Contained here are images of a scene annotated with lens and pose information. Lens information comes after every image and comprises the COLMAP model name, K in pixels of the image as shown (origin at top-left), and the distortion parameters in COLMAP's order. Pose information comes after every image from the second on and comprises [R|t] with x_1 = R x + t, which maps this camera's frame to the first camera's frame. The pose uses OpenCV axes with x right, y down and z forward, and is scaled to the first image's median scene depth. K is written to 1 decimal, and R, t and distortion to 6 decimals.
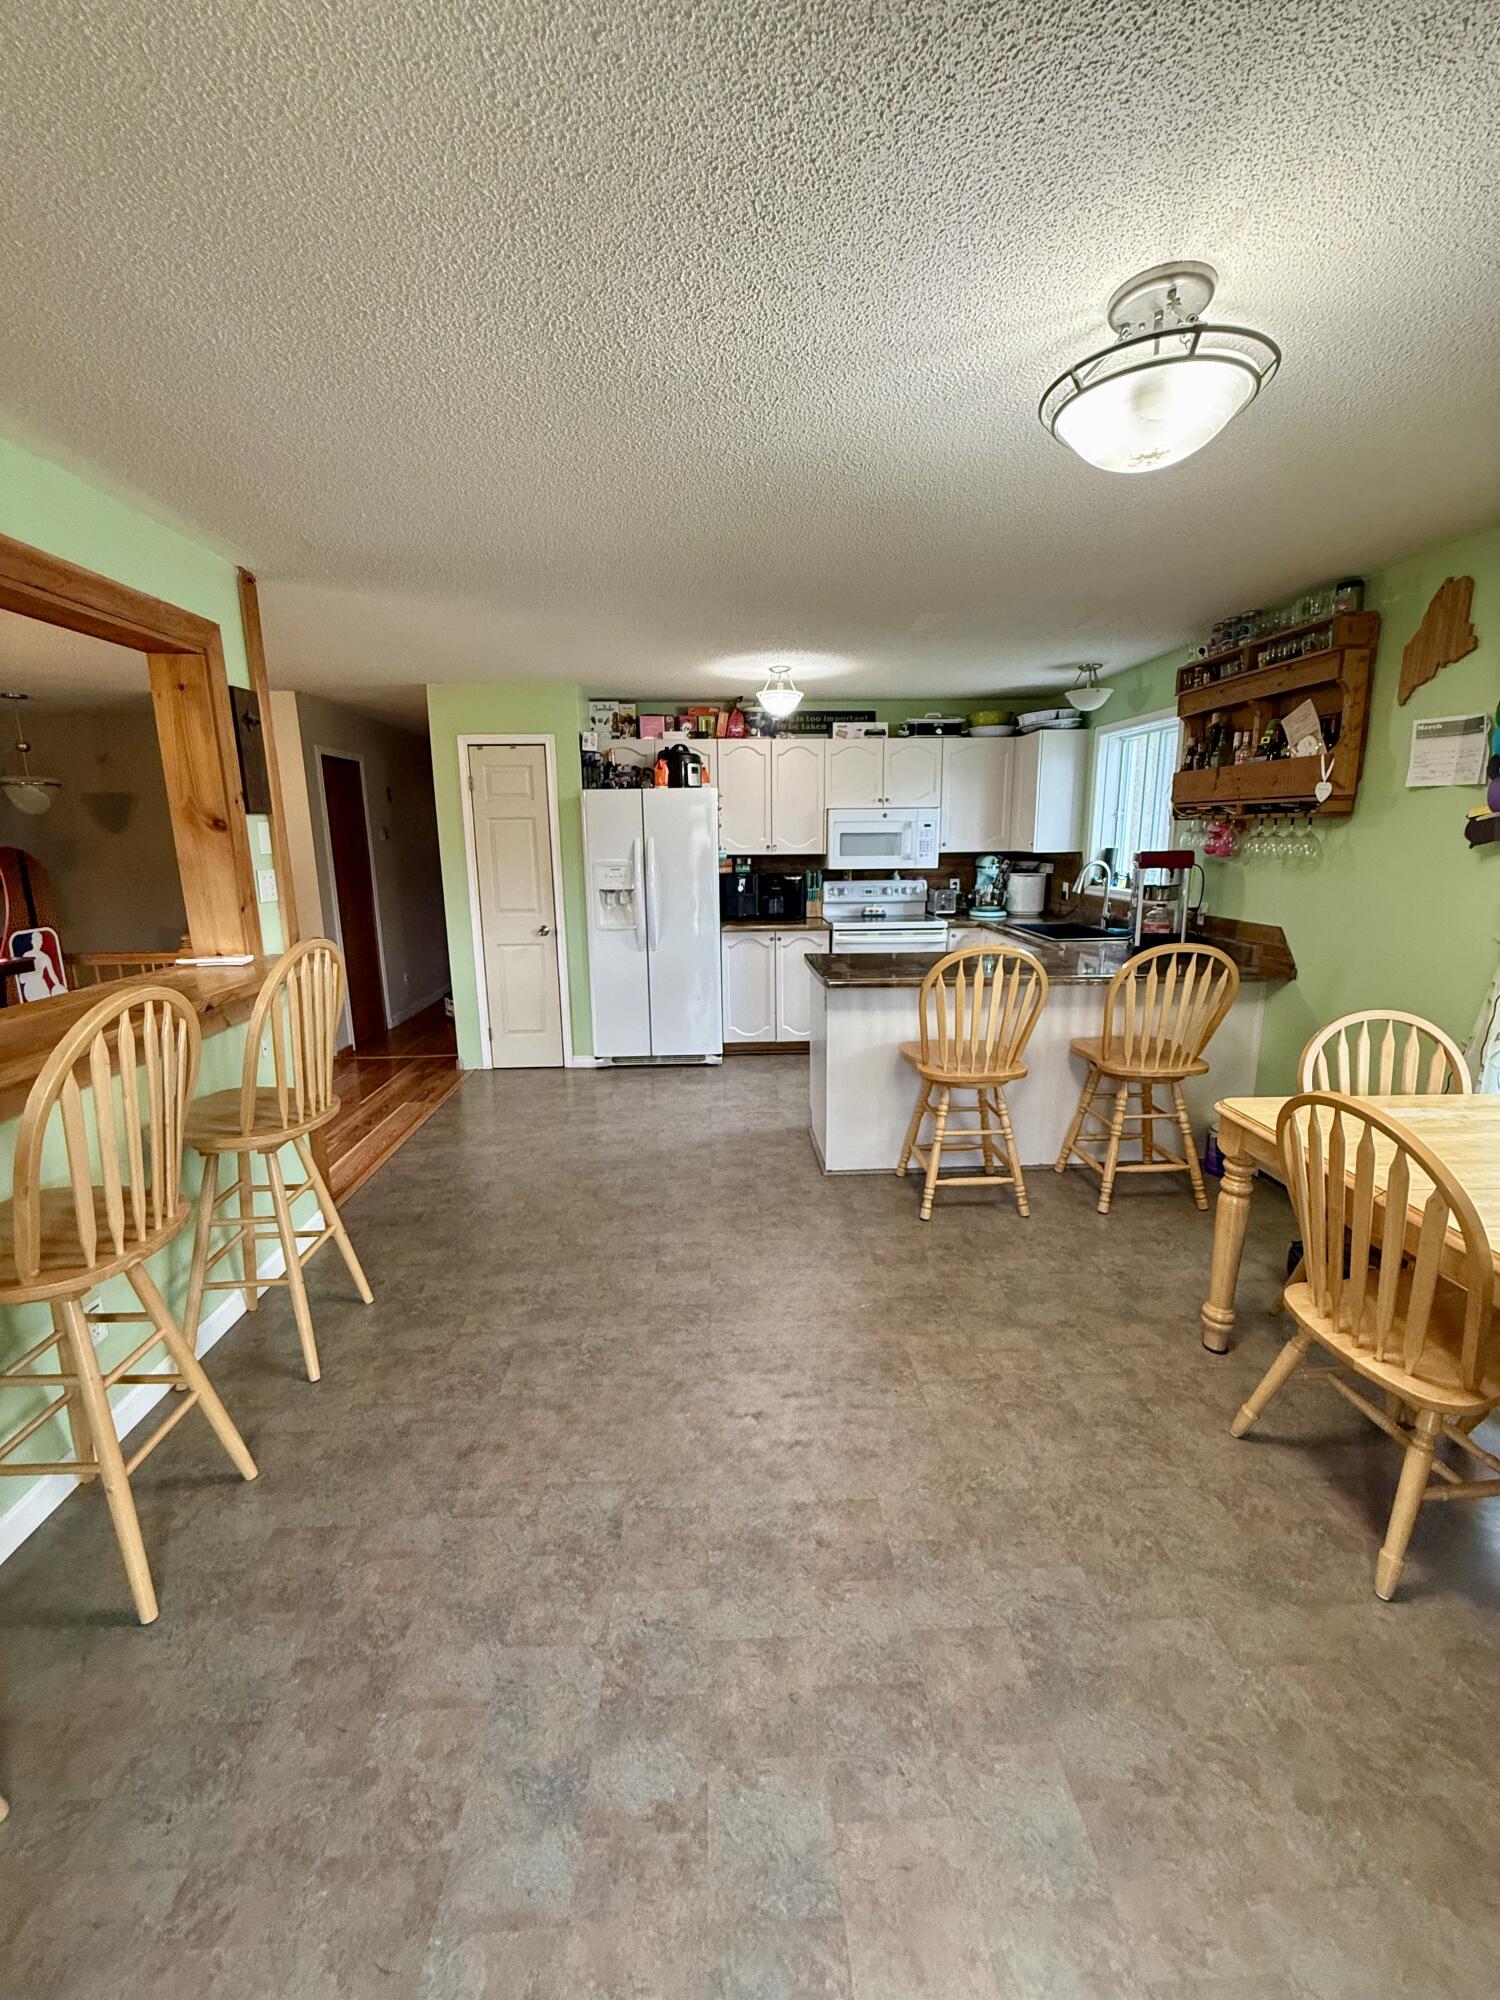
lens RADIAL K [[795.2, 0, 751.4], [0, 795.2, 997.0], [0, 0, 1]] dist [-0.002721, -0.000028]
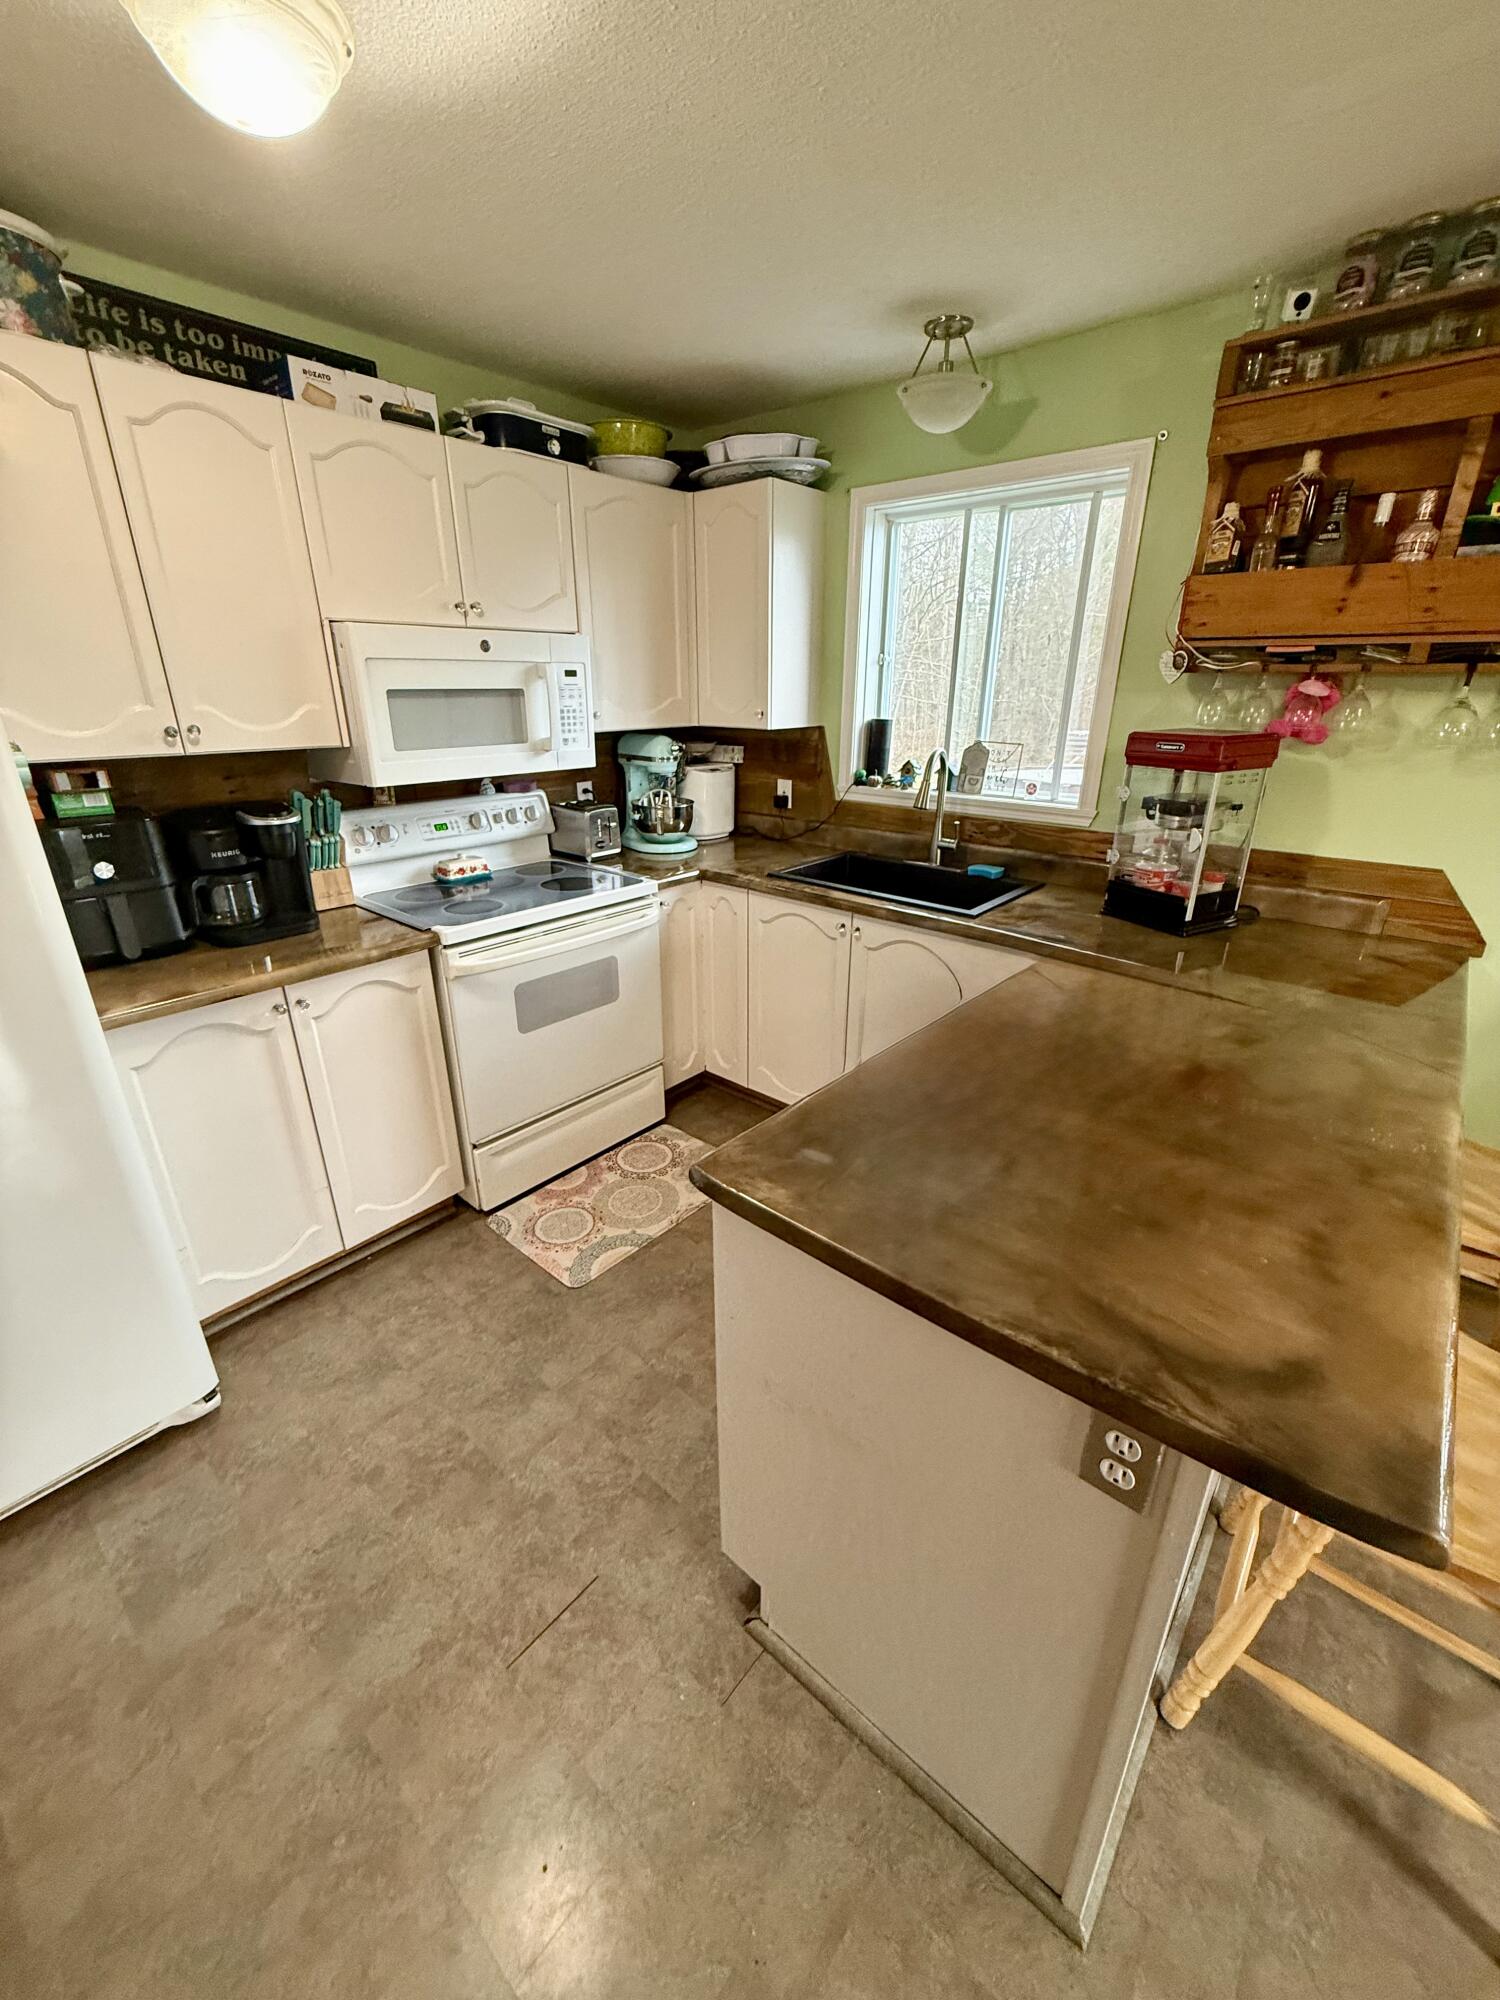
lens RADIAL K [[795.2, 0, 748.9], [0, 795.2, 1000.1], [0, 0, 1]] dist [-0.002721, -0.000028]
pose [[0.687779, -0.257556, 0.678694, -0.069464], [0.136568, 0.964156, 0.227490, -0.131875], [-0.712958, -0.063775, 0.698300, 0.632113]]
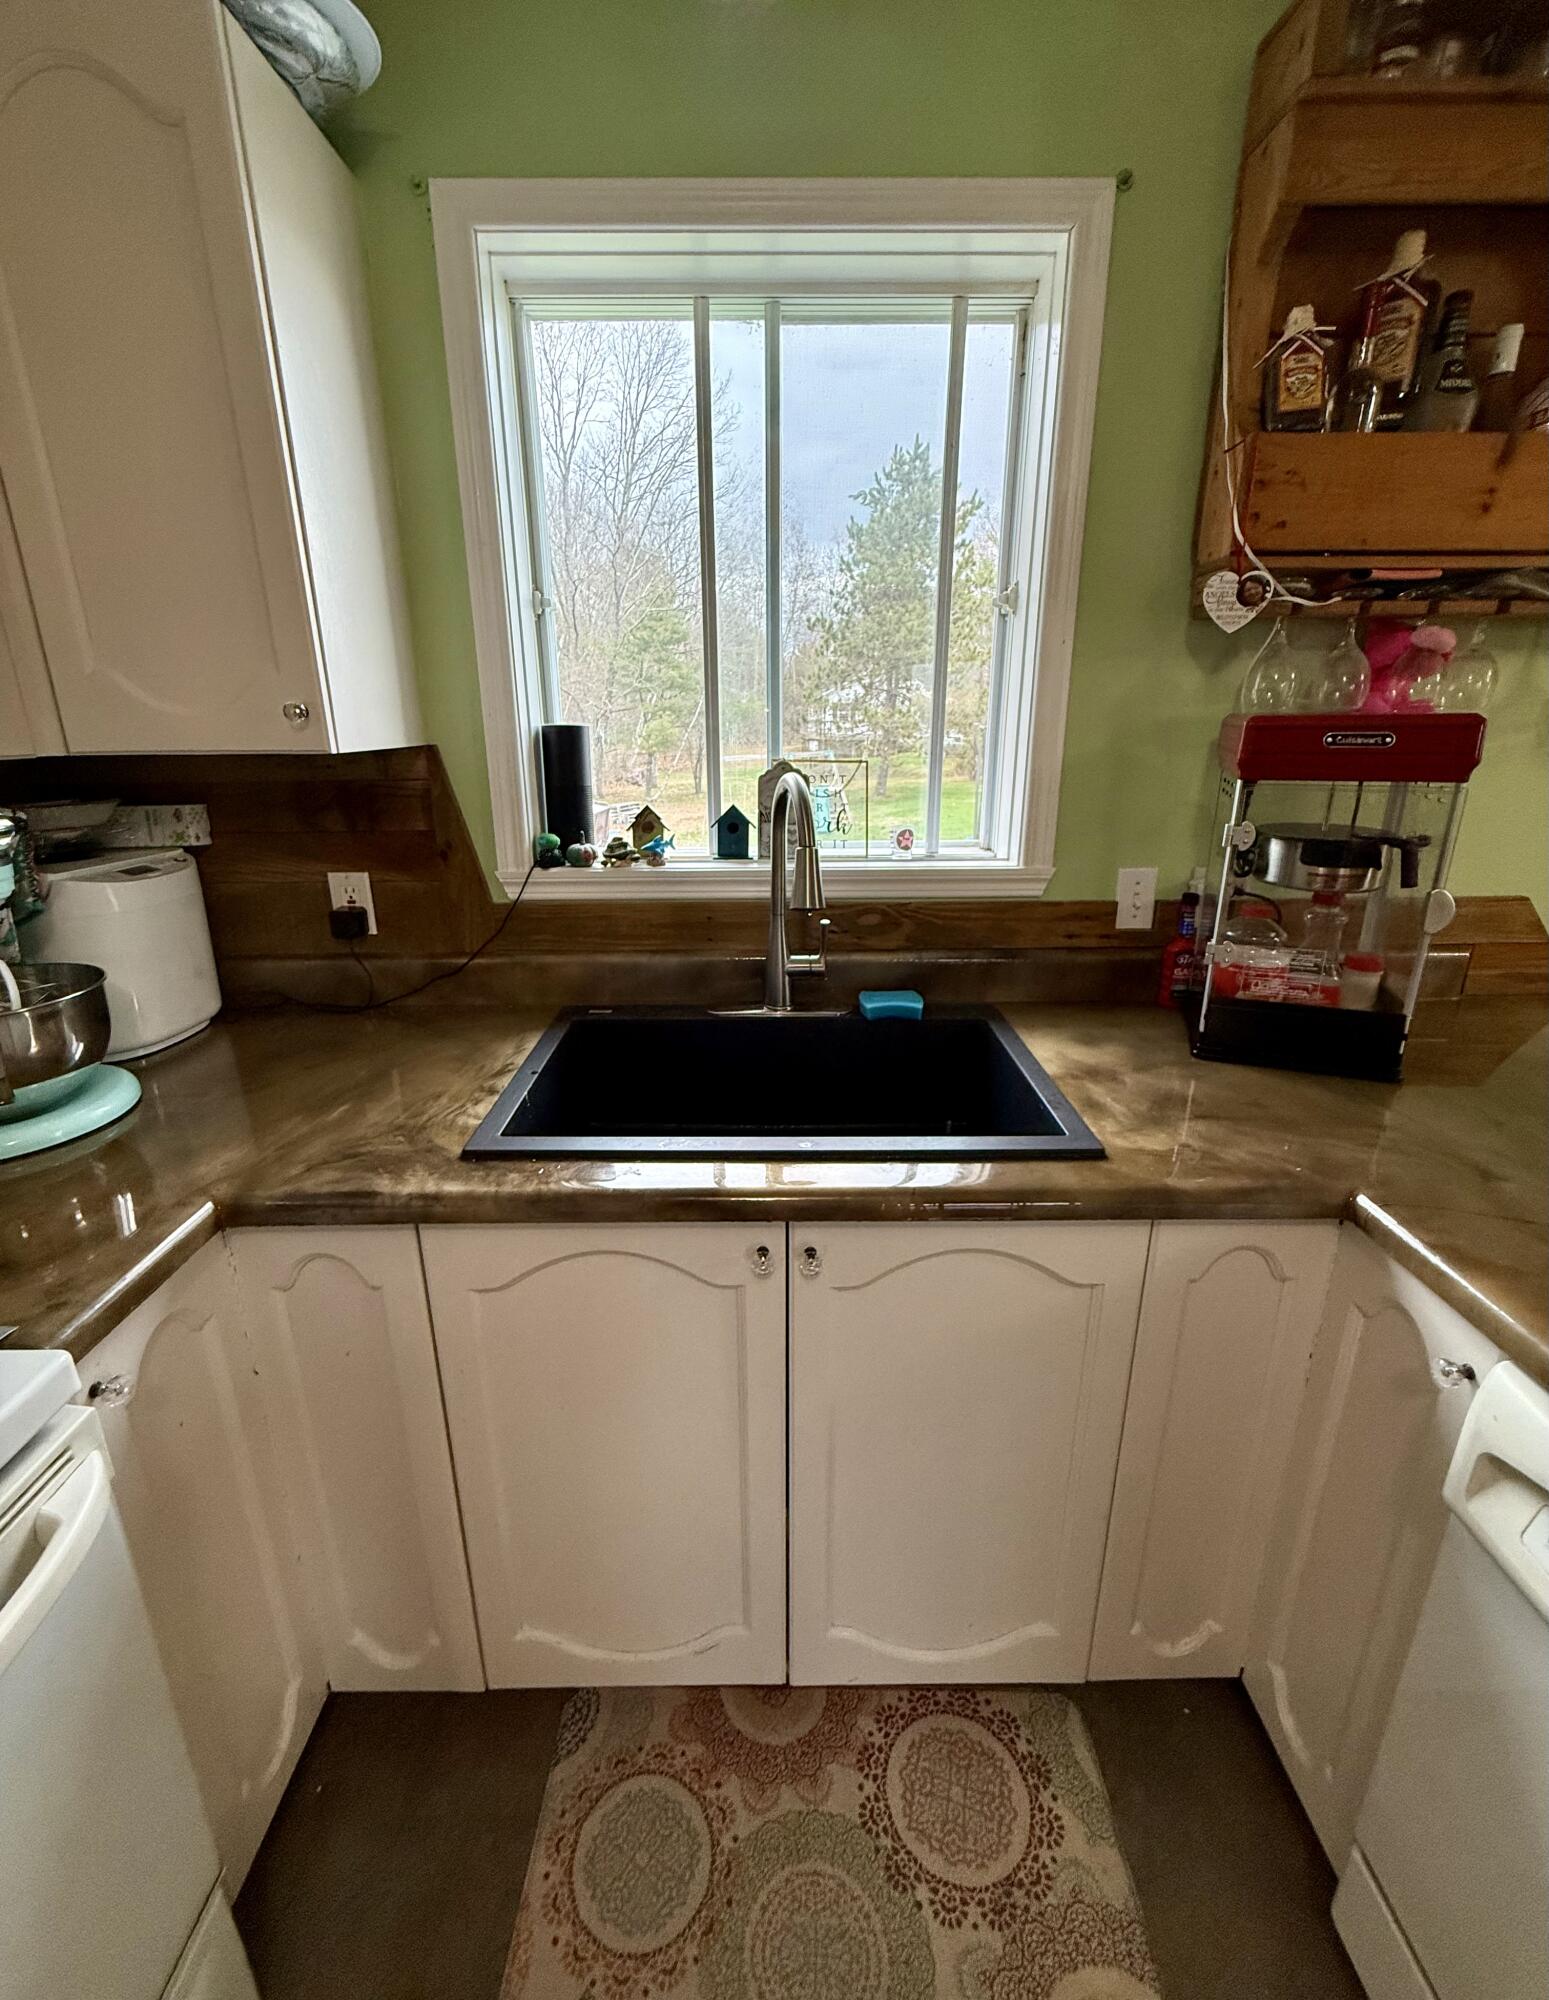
lens RADIAL K [[827.2, 0, 776.6], [0, 827.2, 964.2], [0, 0, 1]] dist [-0.002940, 0.000452]
pose [[0.043163, -0.276622, 0.960009, 0.149664], [0.208696, 0.942202, 0.262108, -0.166654], [-0.977027, 0.189037, 0.098399, 0.897610]]
